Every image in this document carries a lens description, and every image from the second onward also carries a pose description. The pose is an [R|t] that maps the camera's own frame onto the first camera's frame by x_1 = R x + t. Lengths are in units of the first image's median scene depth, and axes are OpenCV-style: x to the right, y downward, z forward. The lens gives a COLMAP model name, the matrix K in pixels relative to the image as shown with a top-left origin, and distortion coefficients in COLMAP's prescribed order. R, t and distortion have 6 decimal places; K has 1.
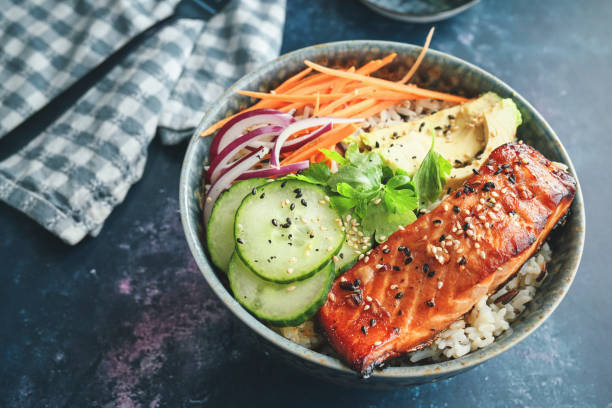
lens RADIAL K [[919.8, 0, 306.0], [0, 919.8, 204.0], [0, 0, 1]] dist [0.079058, 0.044275]
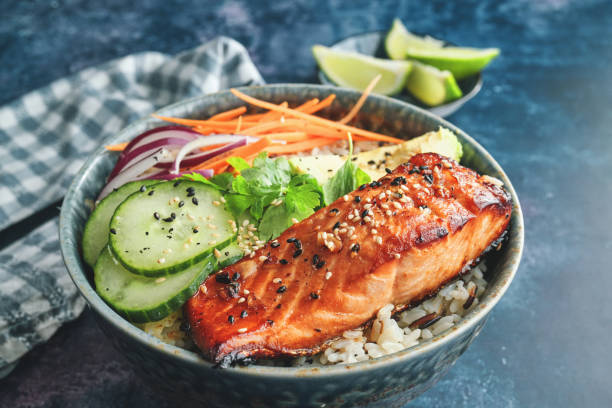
lens RADIAL K [[919.8, 0, 306.0], [0, 919.8, 204.0], [0, 0, 1]] dist [0.079058, 0.044275]
pose [[0.993001, 0.033408, -0.113283, 0.207822], [-0.068004, 0.945938, -0.317139, 0.279938], [0.096564, 0.322623, 0.941589, 0.179088]]
